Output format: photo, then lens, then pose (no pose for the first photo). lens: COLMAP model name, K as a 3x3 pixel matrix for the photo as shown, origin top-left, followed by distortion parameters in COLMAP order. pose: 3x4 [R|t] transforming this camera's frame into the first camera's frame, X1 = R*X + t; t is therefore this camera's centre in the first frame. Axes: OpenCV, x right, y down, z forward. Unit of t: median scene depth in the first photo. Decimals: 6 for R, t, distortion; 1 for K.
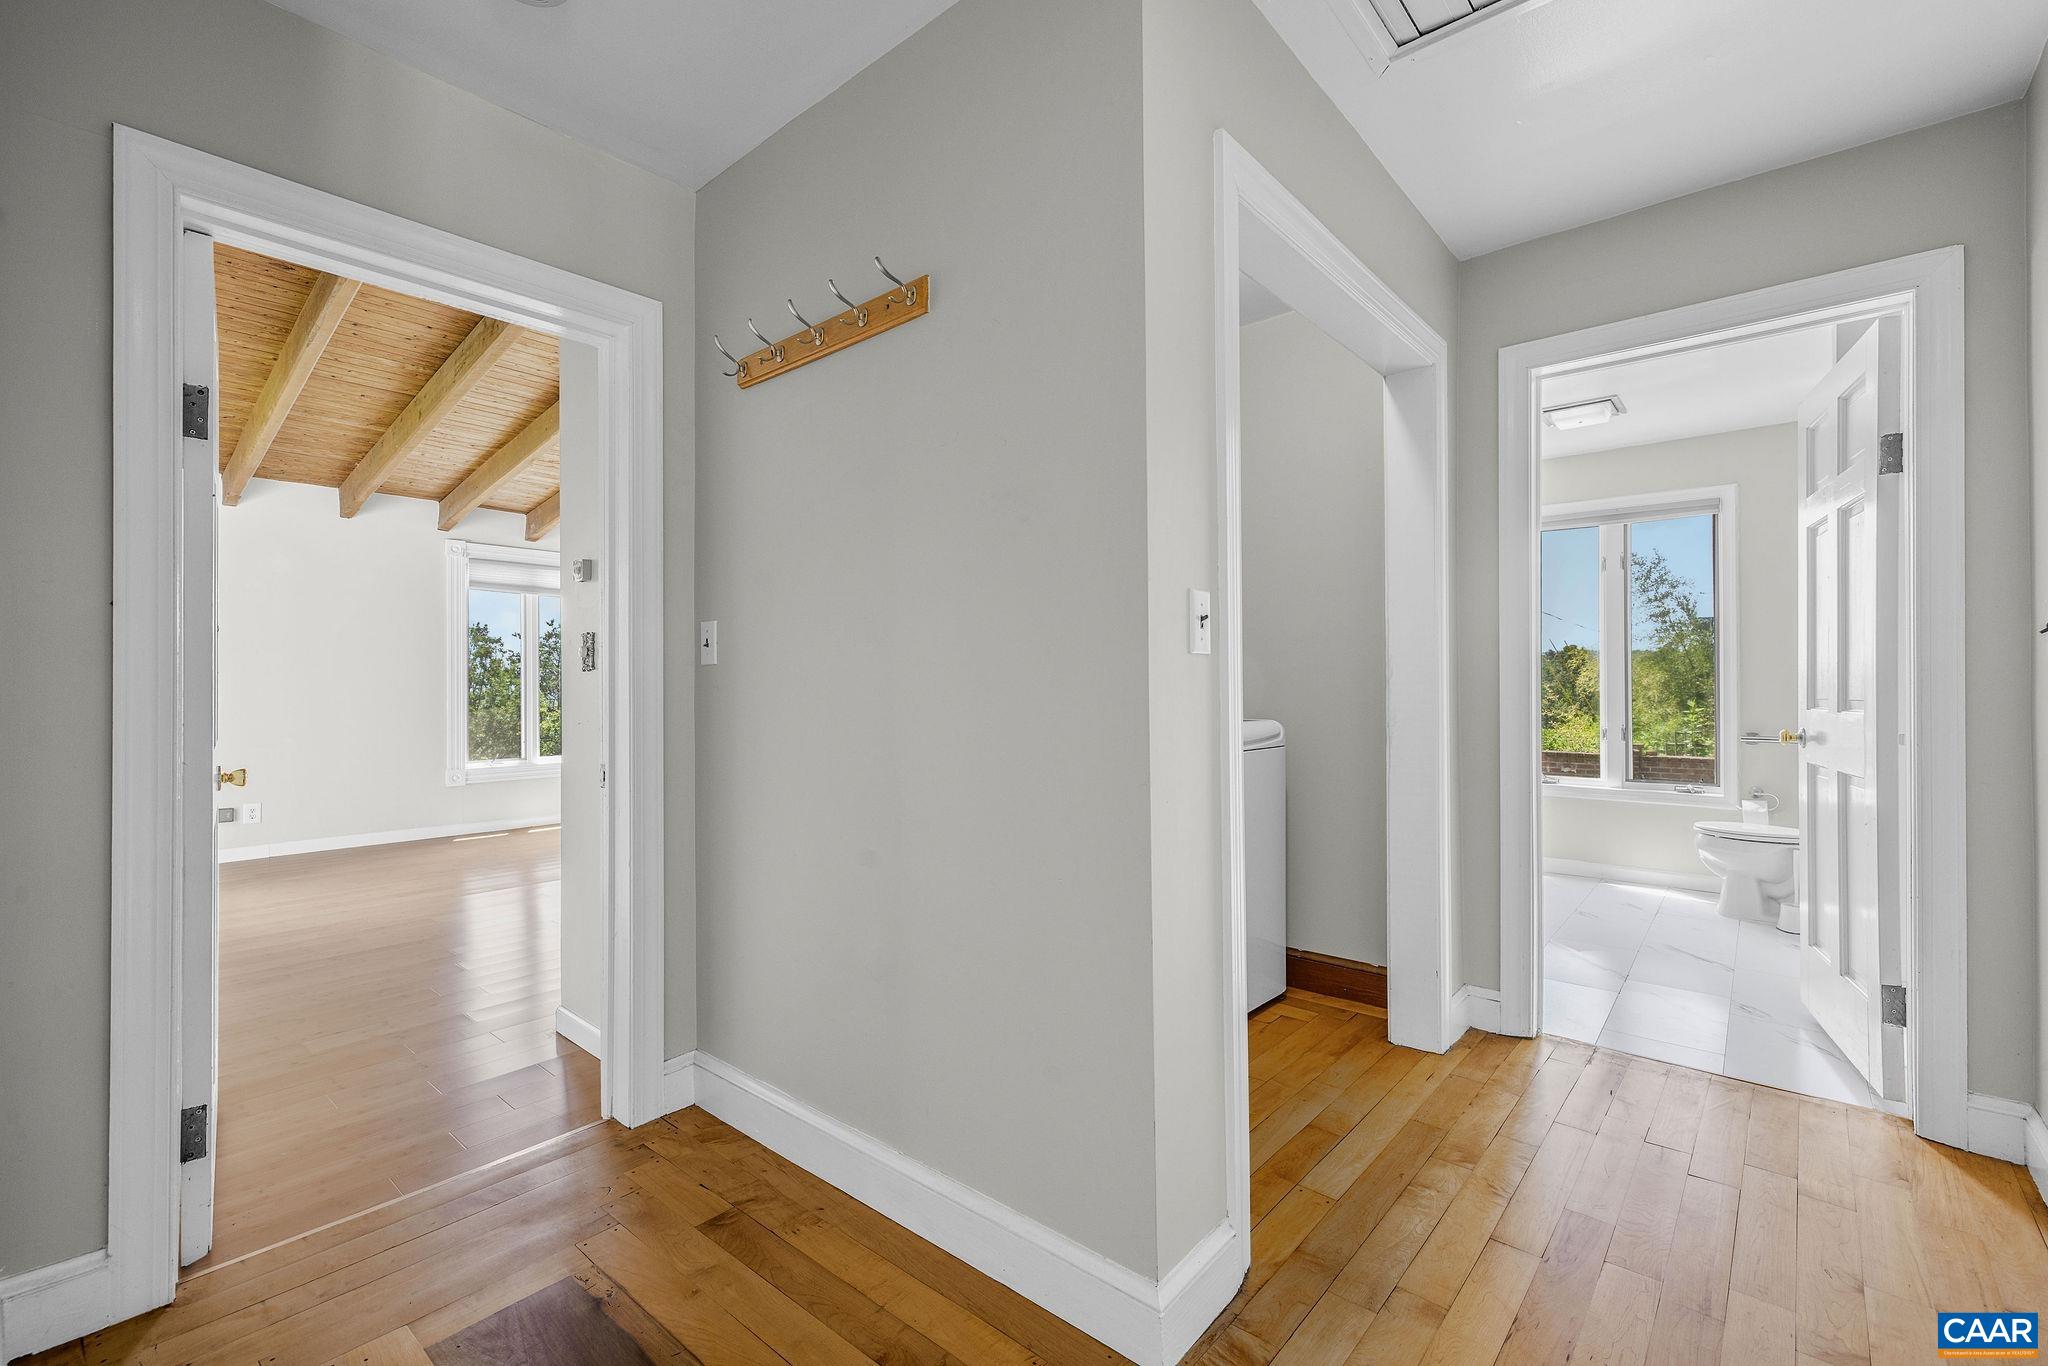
lens RADIAL K [[880.2, 0, 1028.3], [0, 880.2, 683.1], [0, 0, 1]] dist [0.003171, 0.000446]
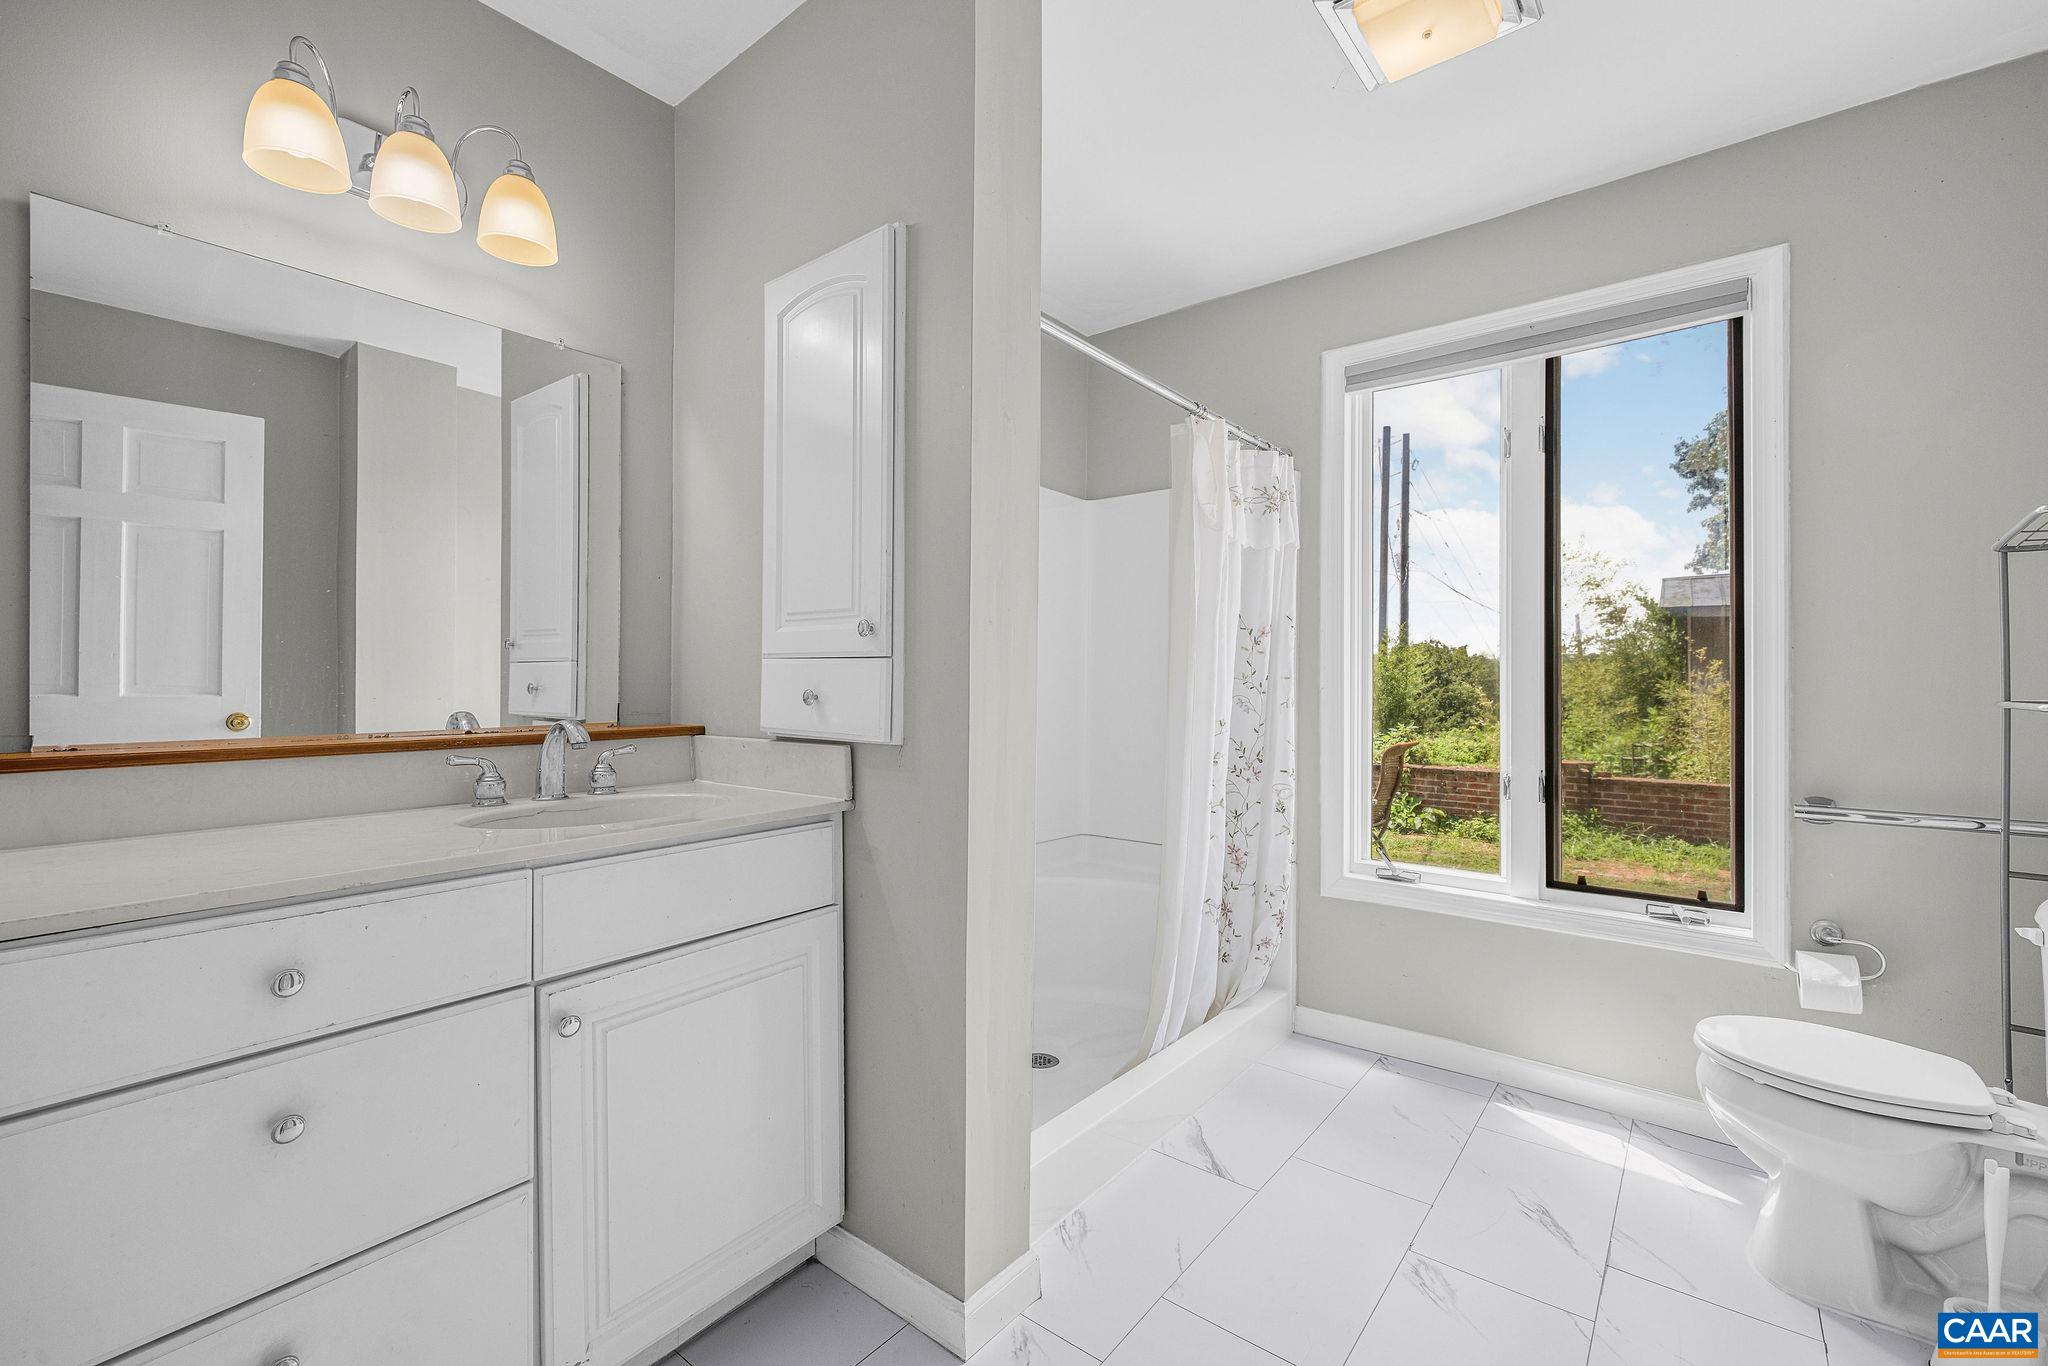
lens RADIAL K [[880.2, 0, 1019.3], [0, 880.2, 680.2], [0, 0, 1]] dist [0.003171, 0.000446]
pose [[0.999569, 0.010037, 0.027592, 0.394054], [-0.010016, 0.999949, -0.000904, 0.002304], [-0.027600, 0.000627, 0.999619, 0.550656]]
